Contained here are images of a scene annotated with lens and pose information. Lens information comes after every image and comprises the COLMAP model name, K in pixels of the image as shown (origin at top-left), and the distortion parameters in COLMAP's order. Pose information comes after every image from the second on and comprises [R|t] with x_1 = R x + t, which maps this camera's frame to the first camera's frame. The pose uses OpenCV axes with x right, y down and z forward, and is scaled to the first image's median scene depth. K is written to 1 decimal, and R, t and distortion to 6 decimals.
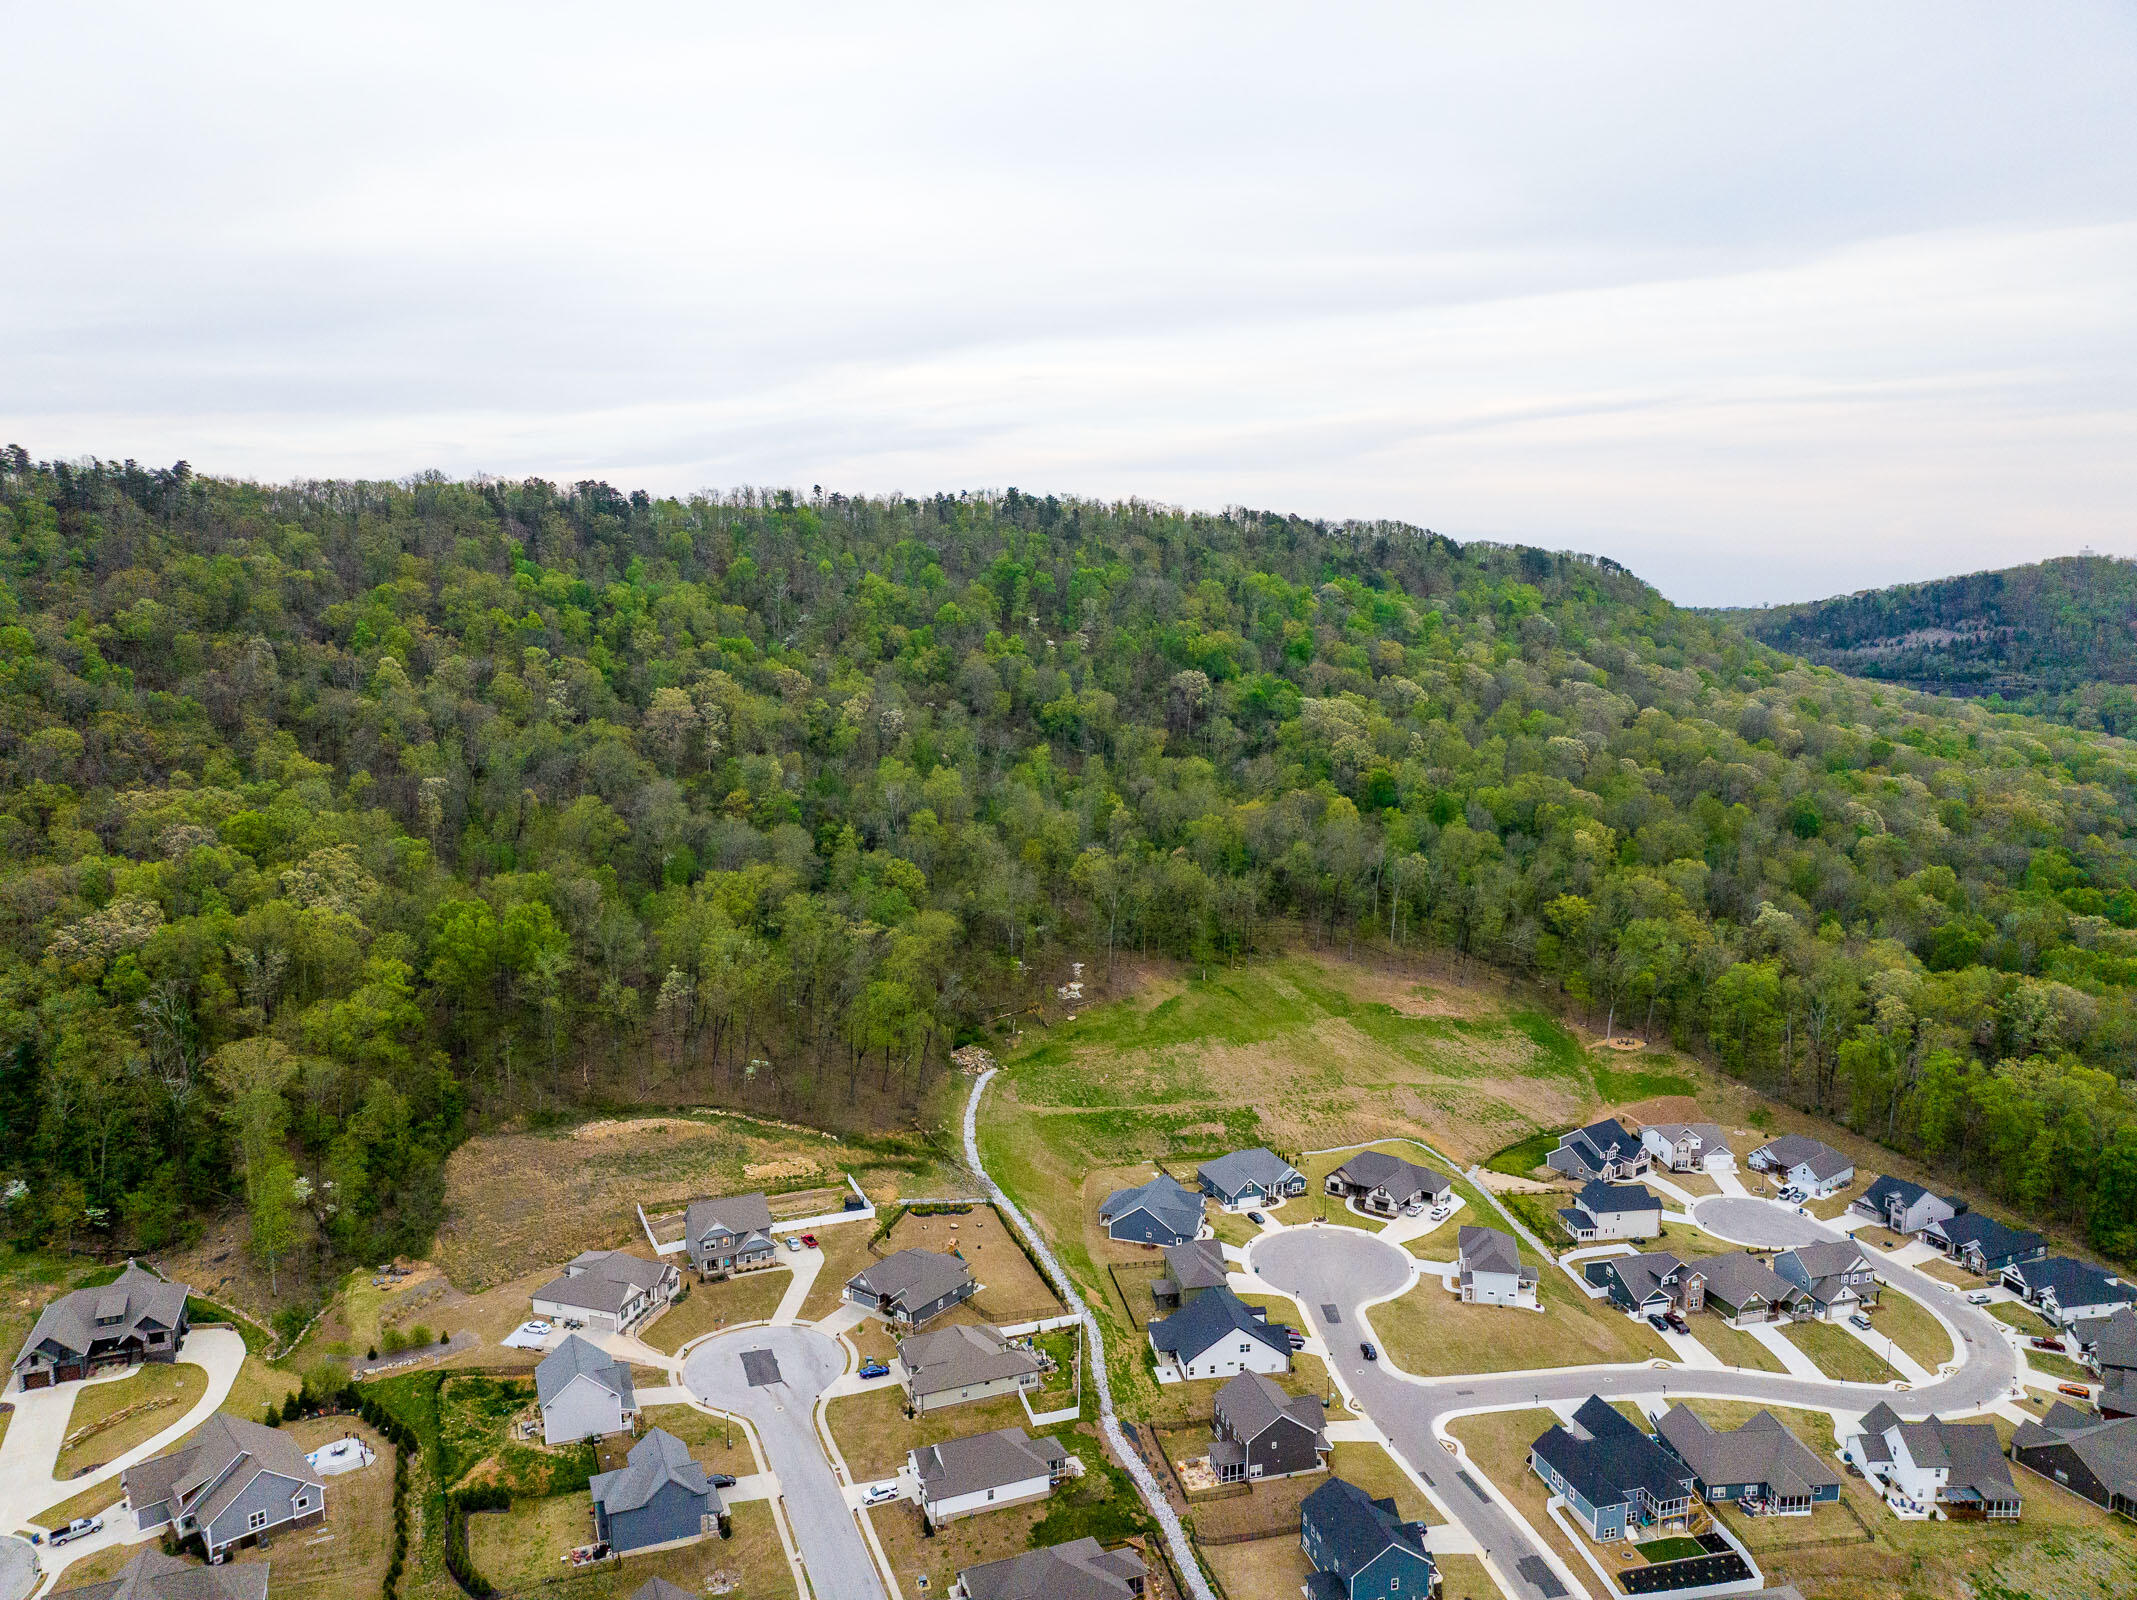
lens RADIAL K [[1509.0, 0, 1062.8], [0, 1509.0, 799.3], [0, 0, 1]] dist [-0.042249, 0.007205]
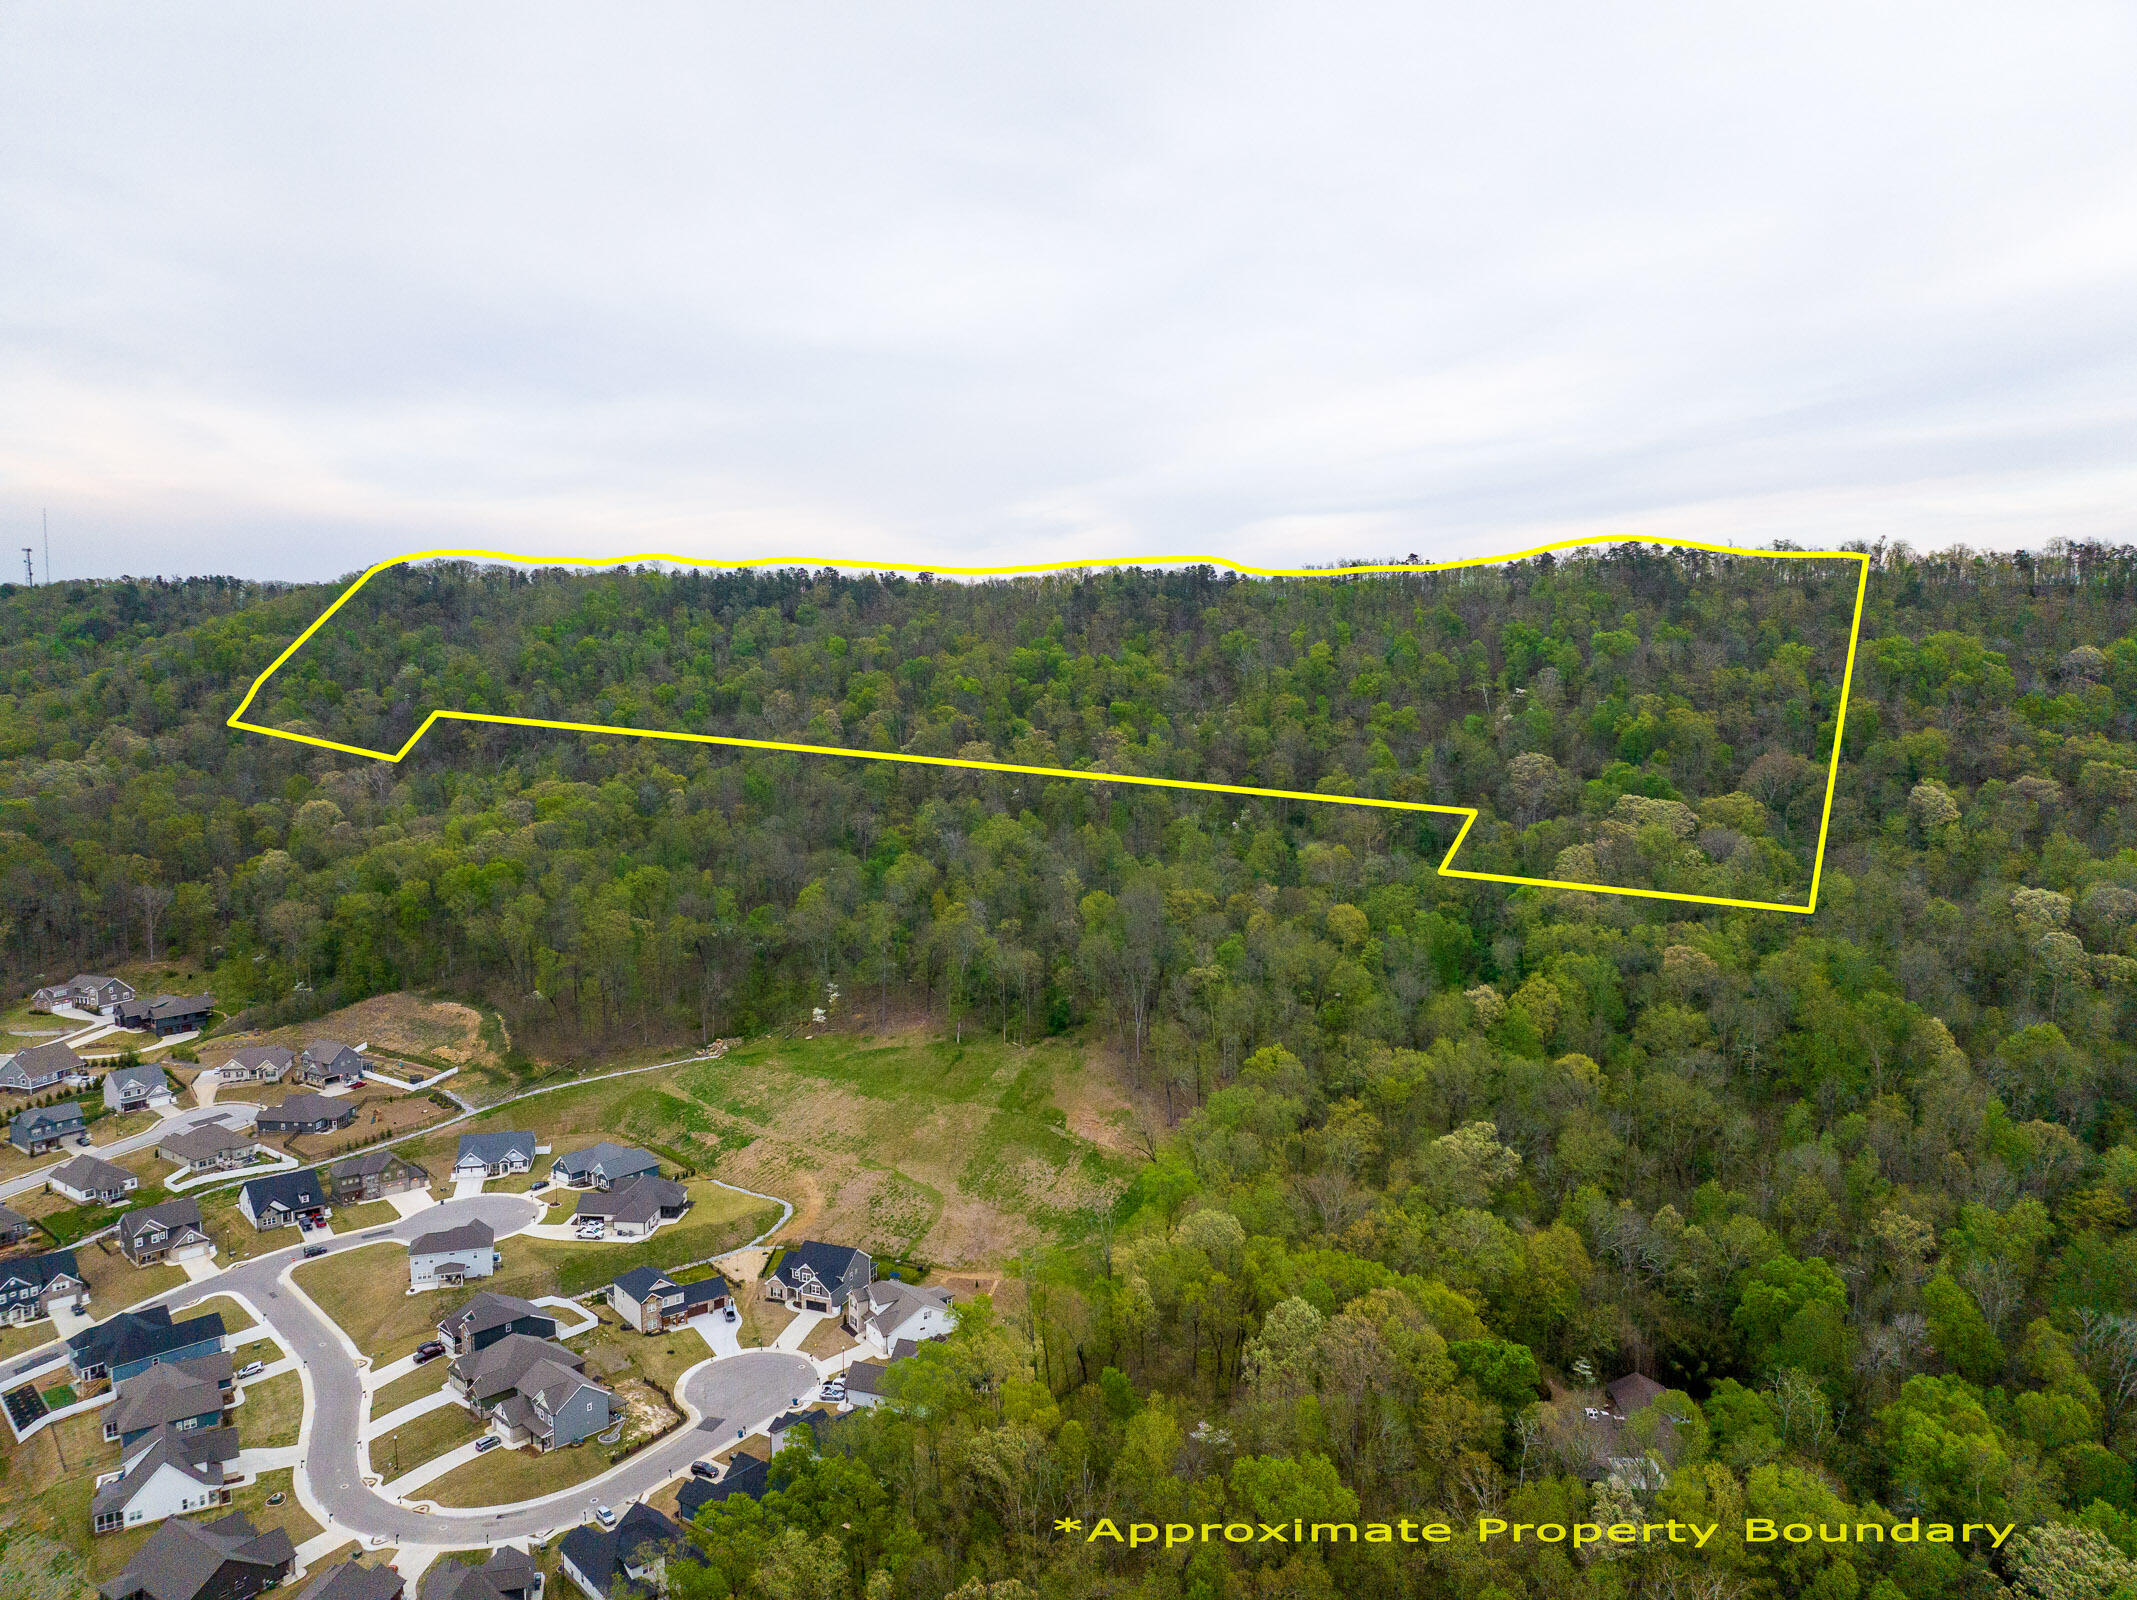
lens RADIAL K [[1509.0, 0, 1054.0], [0, 1509.0, 805.1], [0, 0, 1]] dist [-0.042249, 0.007205]
pose [[0.525081, 0.073170, -0.847901, 1.543307], [-0.114598, 0.993302, 0.014750, -0.093388], [0.843302, 0.089423, 0.529949, 0.818015]]
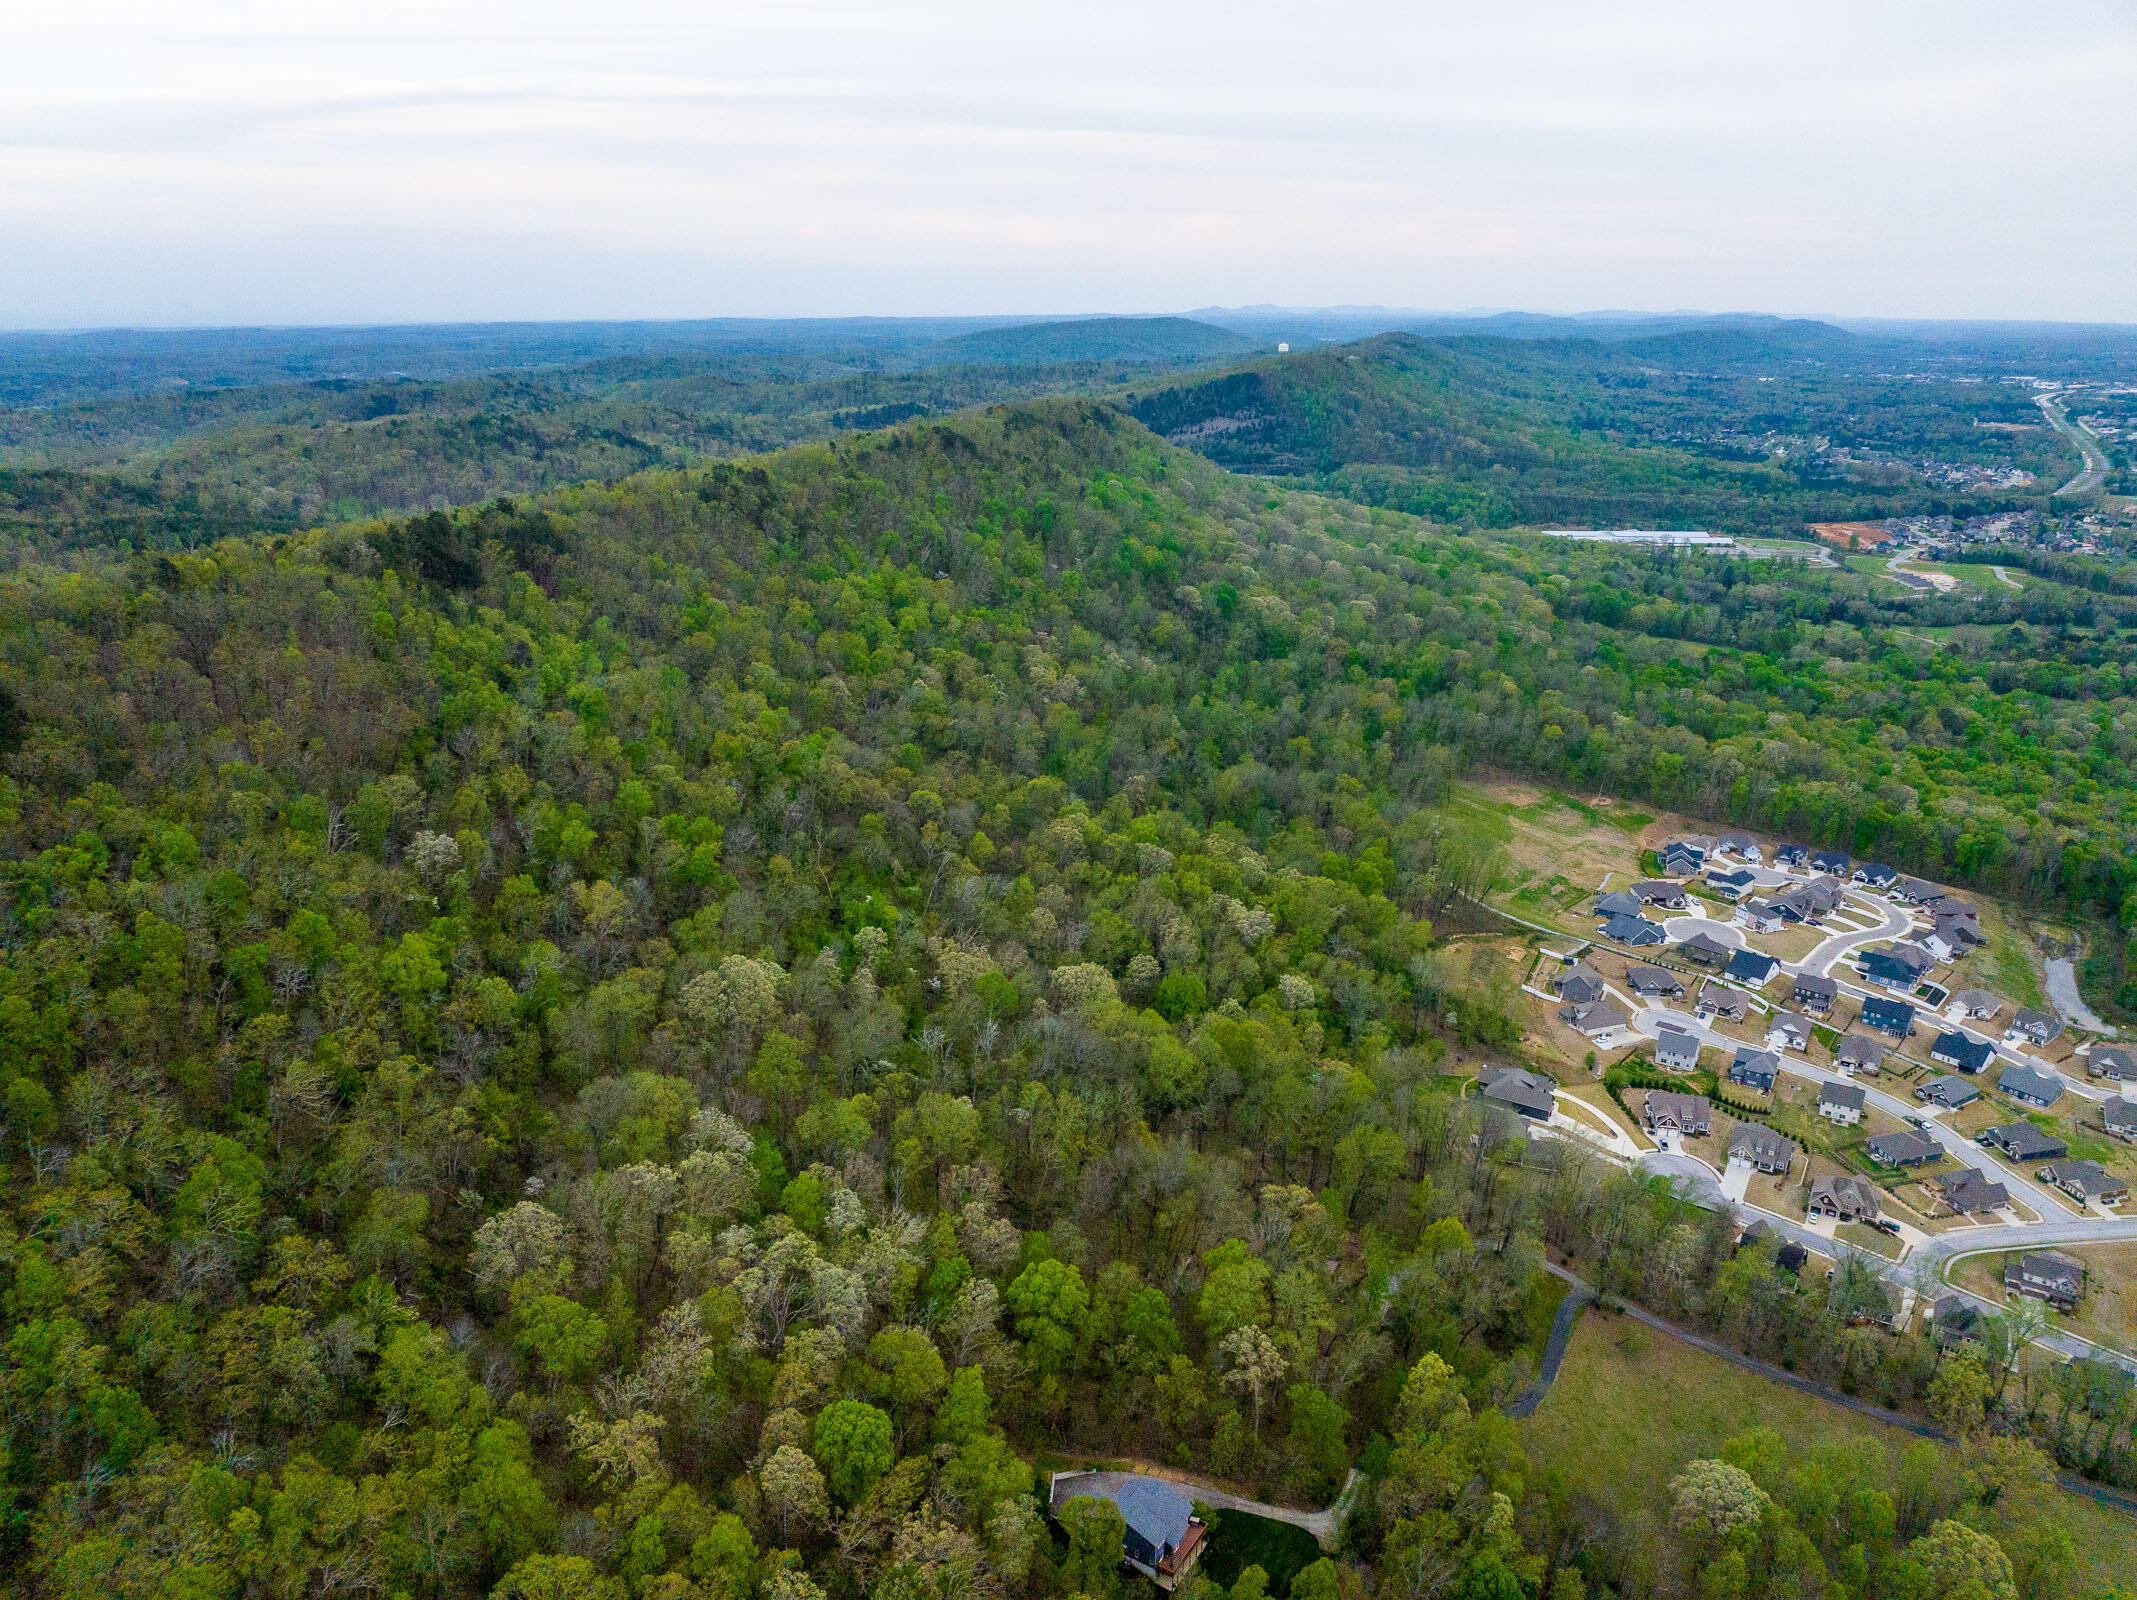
lens RADIAL K [[1509.0, 0, 1063.3], [0, 1509.0, 800.0], [0, 0, 1]] dist [-0.042249, 0.007205]
pose [[0.813917, -0.182128, 0.551697, -1.974813], [0.074279, 0.974422, 0.212096, -0.470478], [-0.576214, -0.131649, 0.806626, -0.243207]]
